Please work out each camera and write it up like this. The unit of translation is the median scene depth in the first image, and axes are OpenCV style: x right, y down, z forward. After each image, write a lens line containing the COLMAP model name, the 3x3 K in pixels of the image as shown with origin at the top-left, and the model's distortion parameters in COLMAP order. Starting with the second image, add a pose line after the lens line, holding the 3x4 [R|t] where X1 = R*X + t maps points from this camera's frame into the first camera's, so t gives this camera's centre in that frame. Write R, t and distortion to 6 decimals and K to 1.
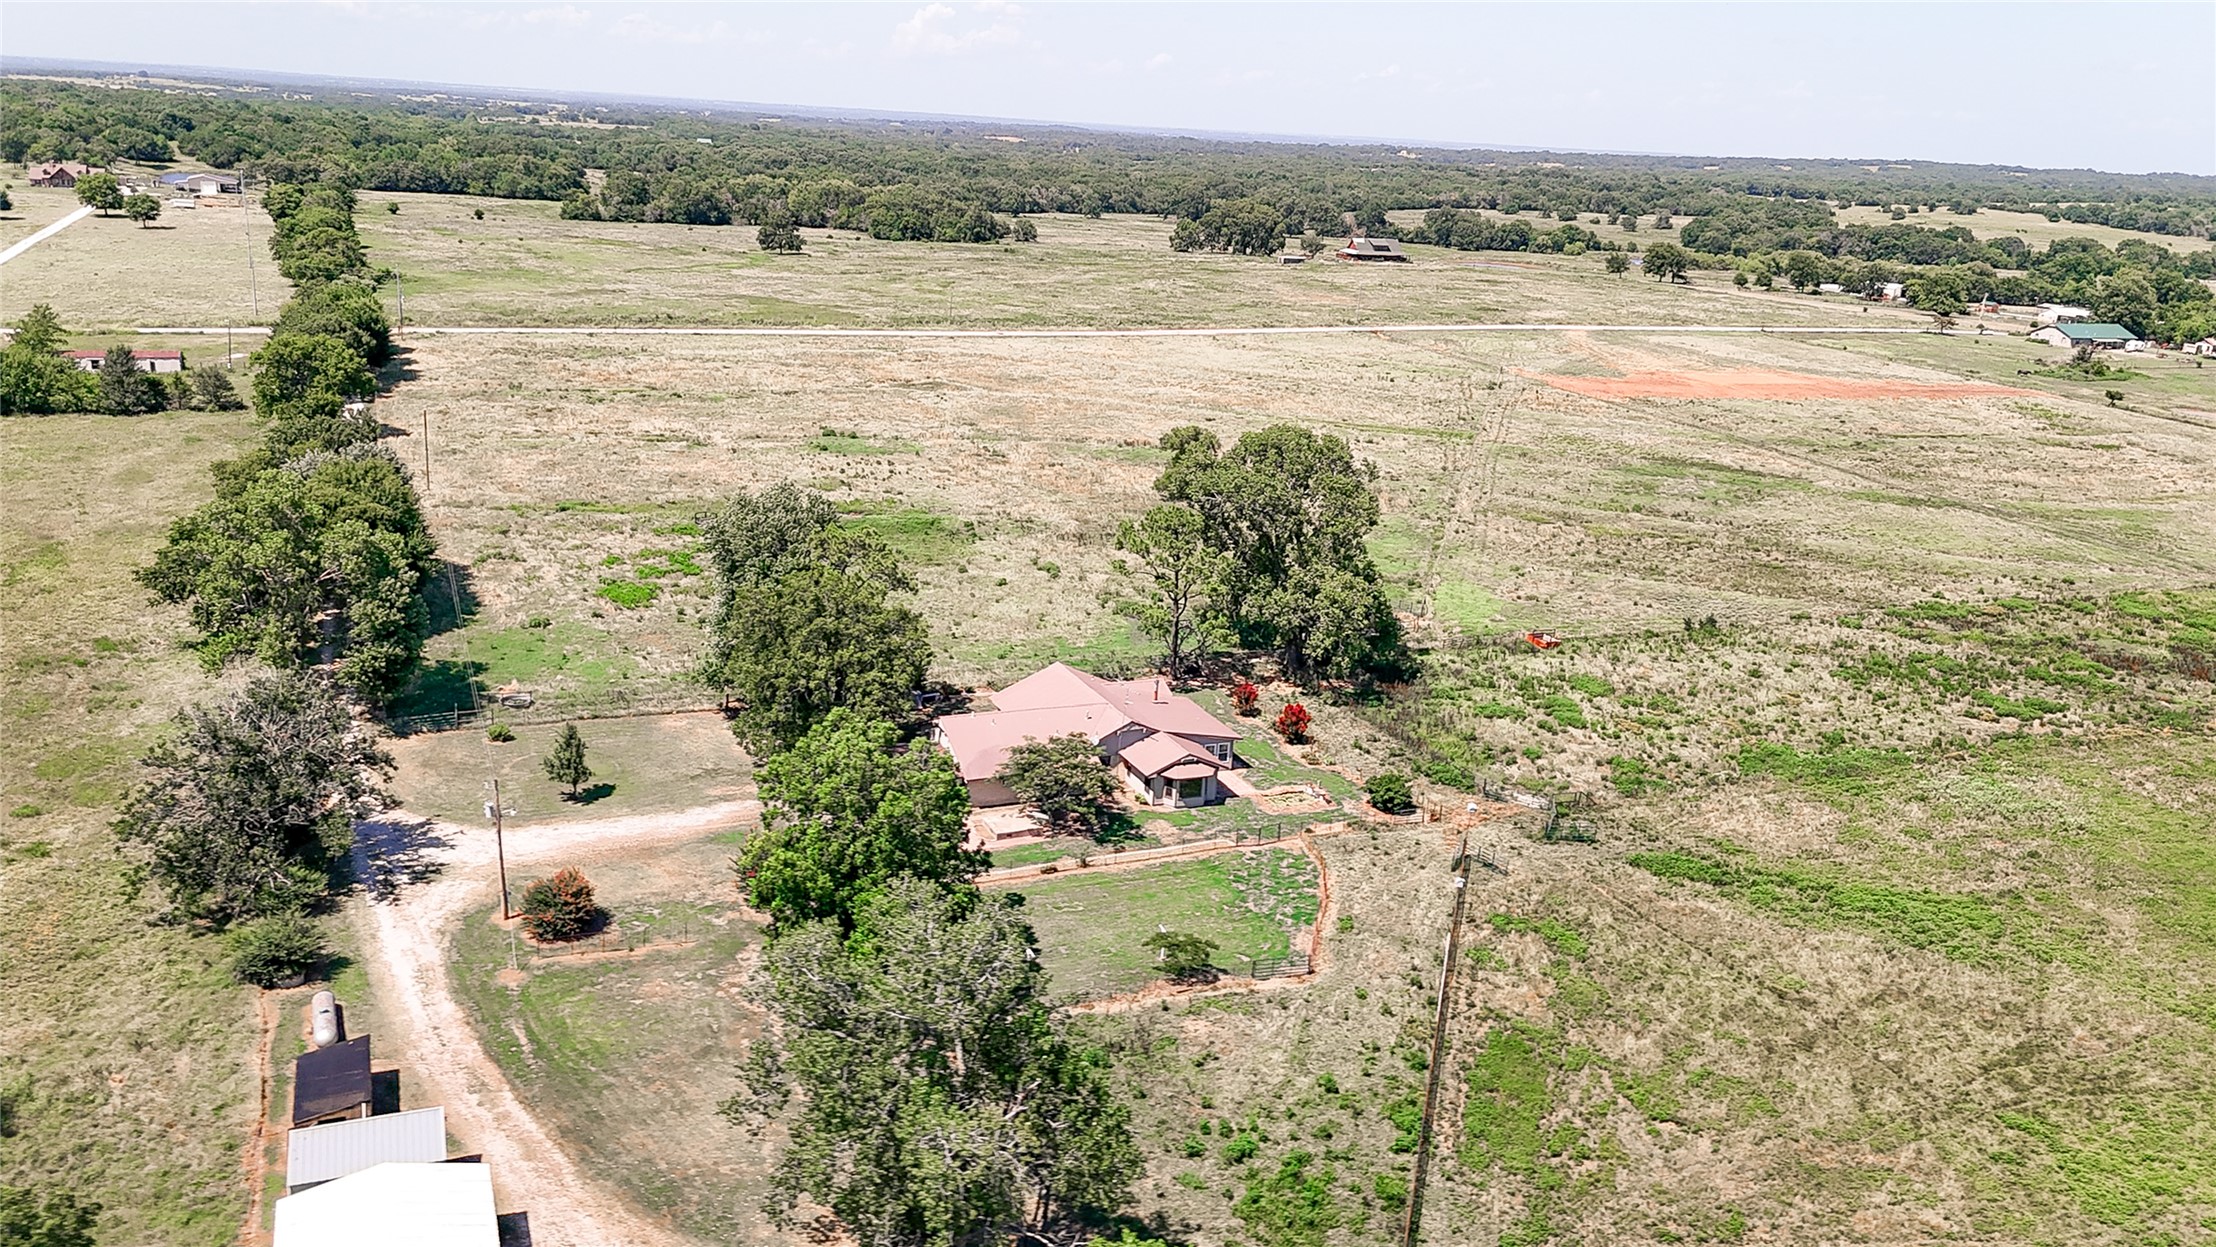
lens RADIAL K [[1666.8, 0, 1078.3], [0, 1666.8, 621.4], [0, 0, 1]] dist [0.089106, -0.114752]
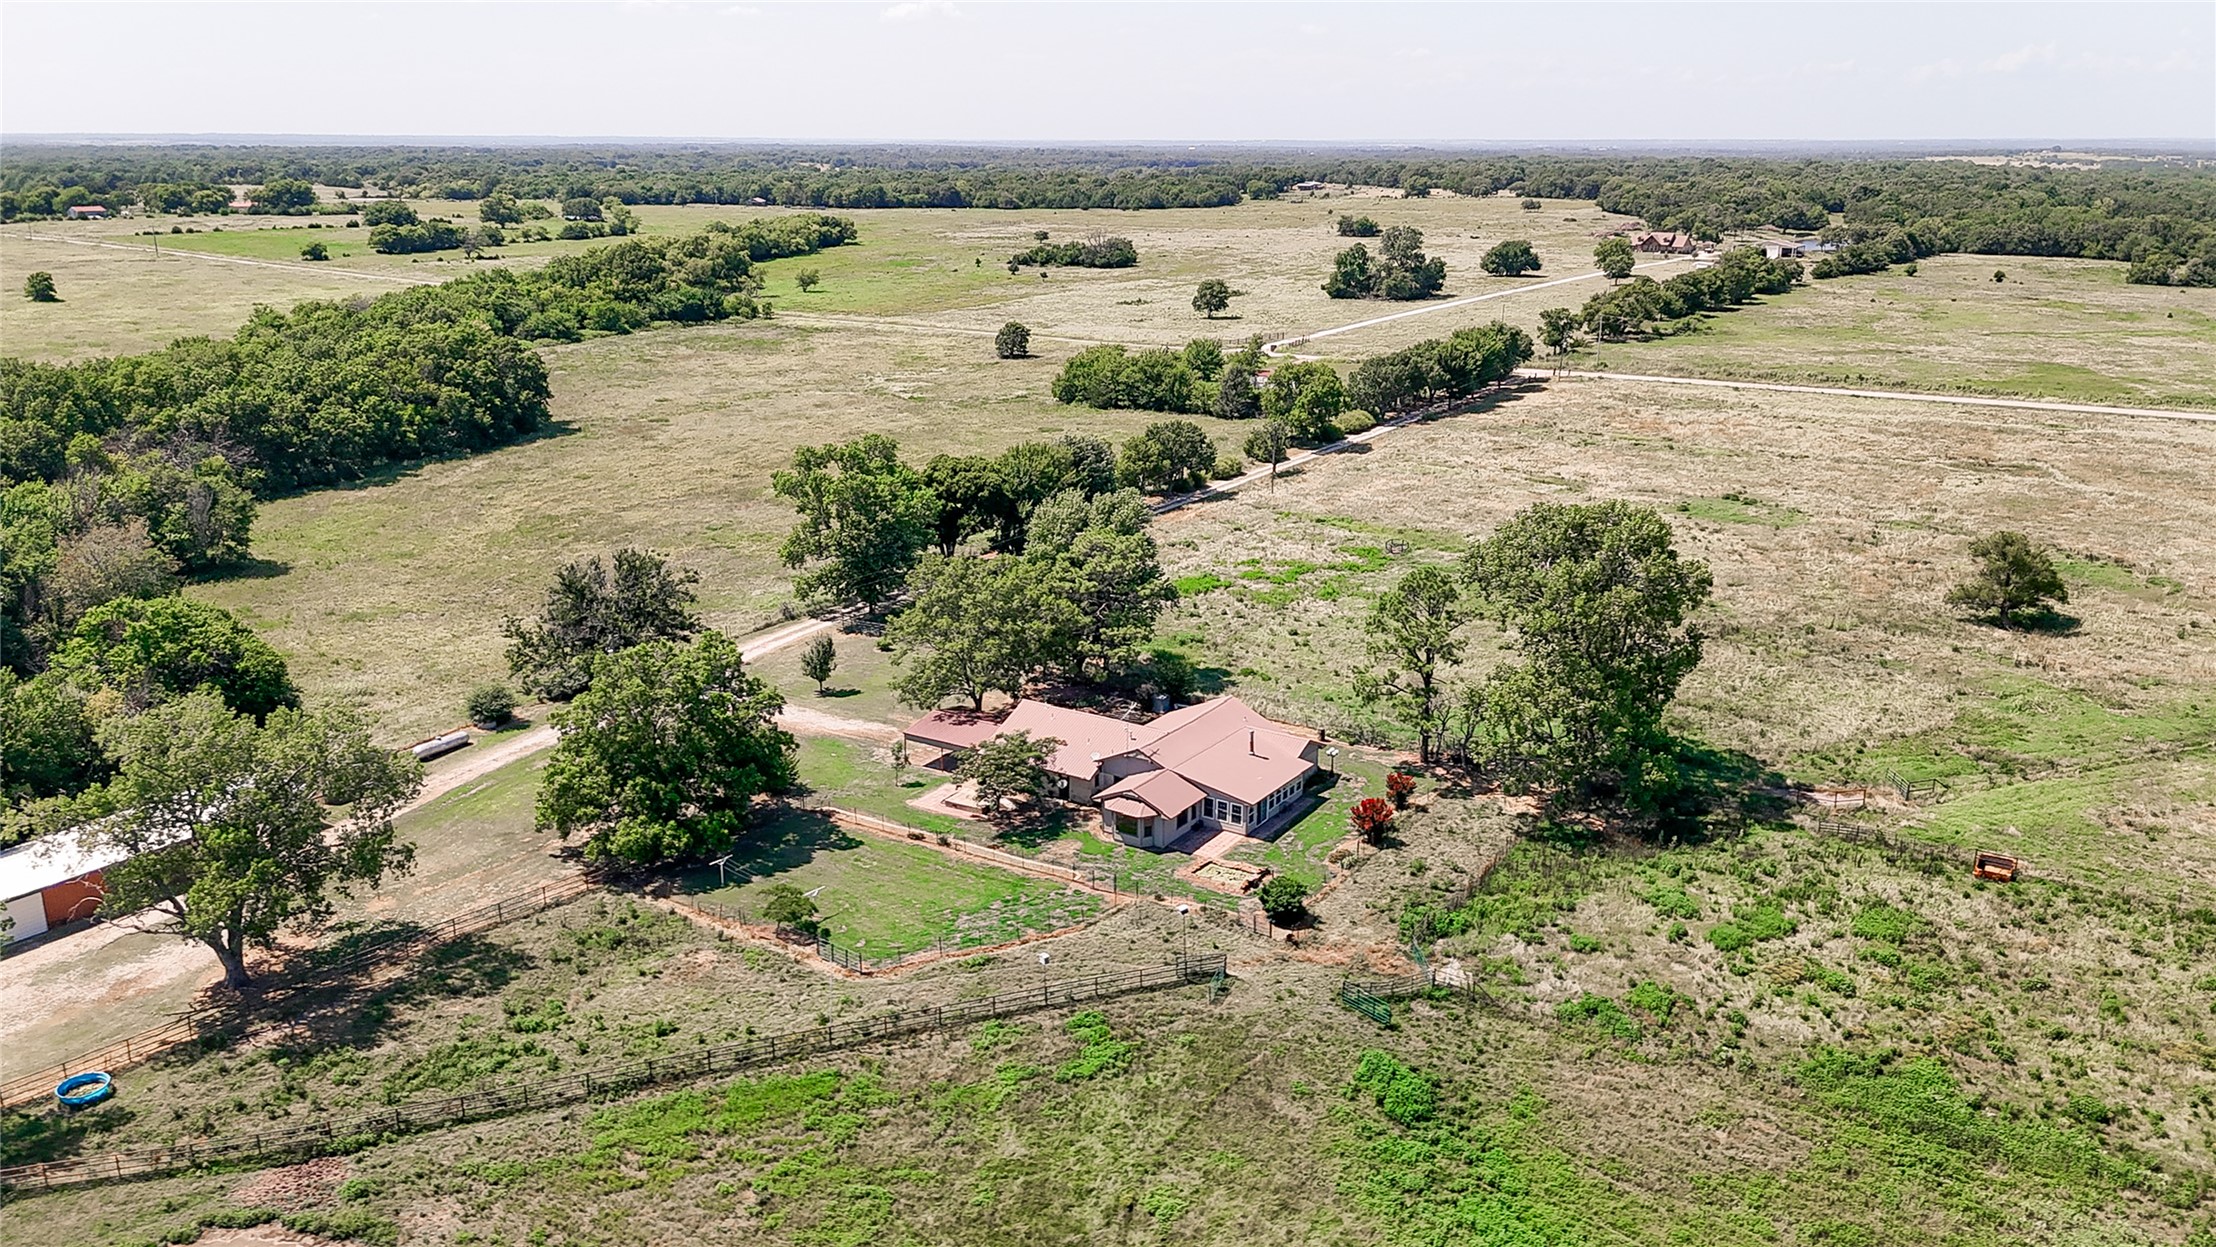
lens RADIAL K [[1666.8, 0, 1078.3], [0, 1666.8, 621.4], [0, 0, 1]] dist [0.089106, -0.114752]
pose [[0.567097, 0.178087, -0.804168, 0.696653], [-0.209807, 0.975372, 0.068046, -0.062951], [0.796481, 0.130132, 0.590495, 0.347643]]
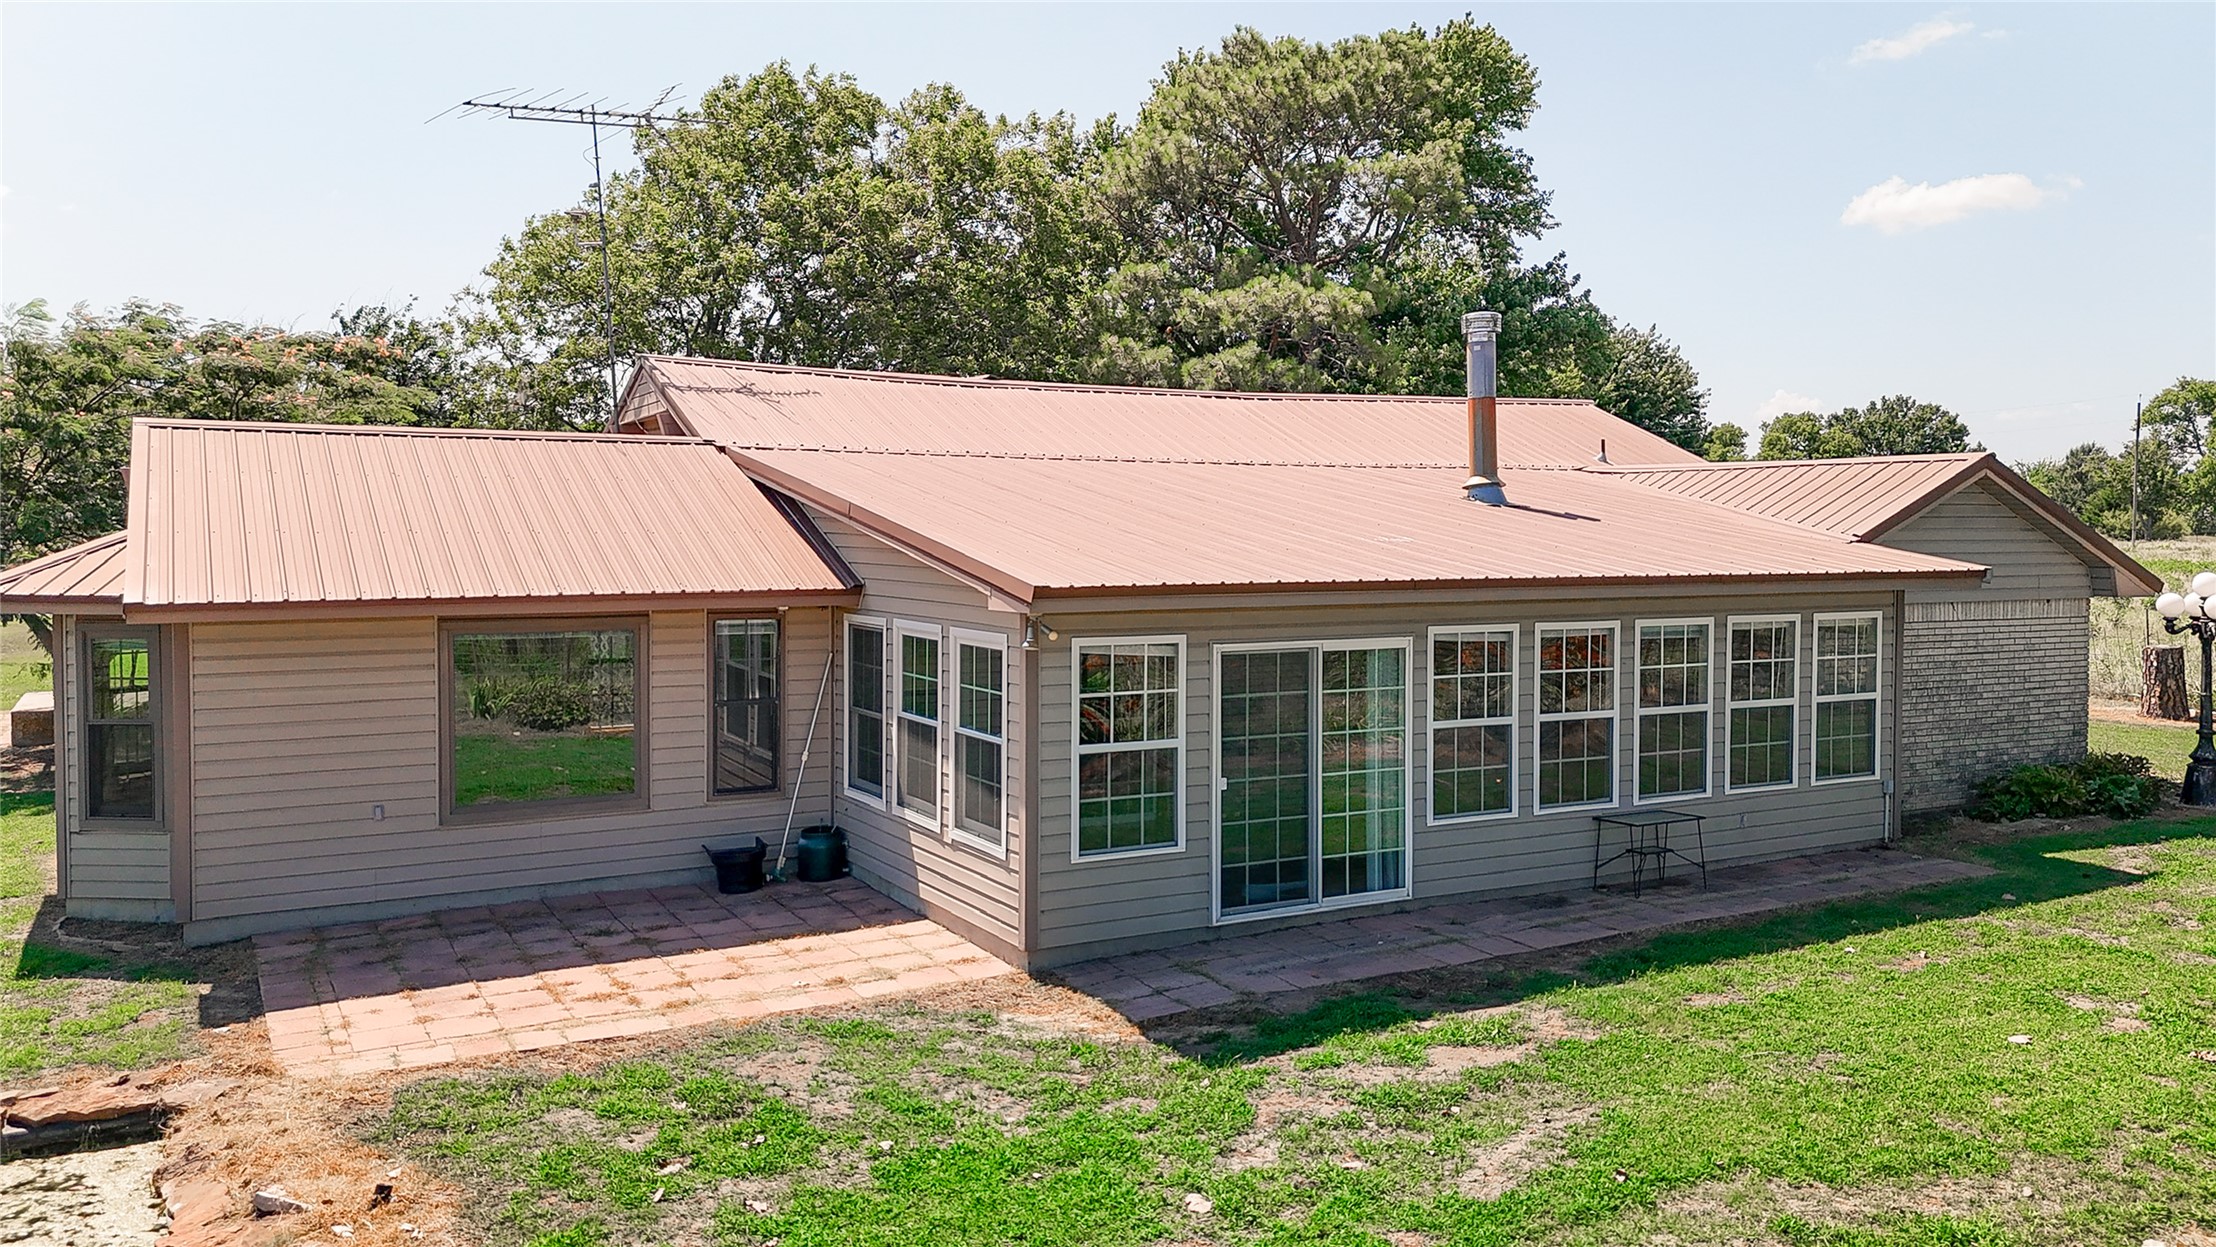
lens RADIAL K [[1666.8, 0, 1078.3], [0, 1666.8, 621.4], [0, 0, 1]] dist [0.089106, -0.114752]
pose [[0.114688, 0.017000, -0.993256, 0.166505], [-0.280718, 0.959657, -0.015988, 0.067028], [0.952913, 0.280659, 0.114833, 0.912941]]
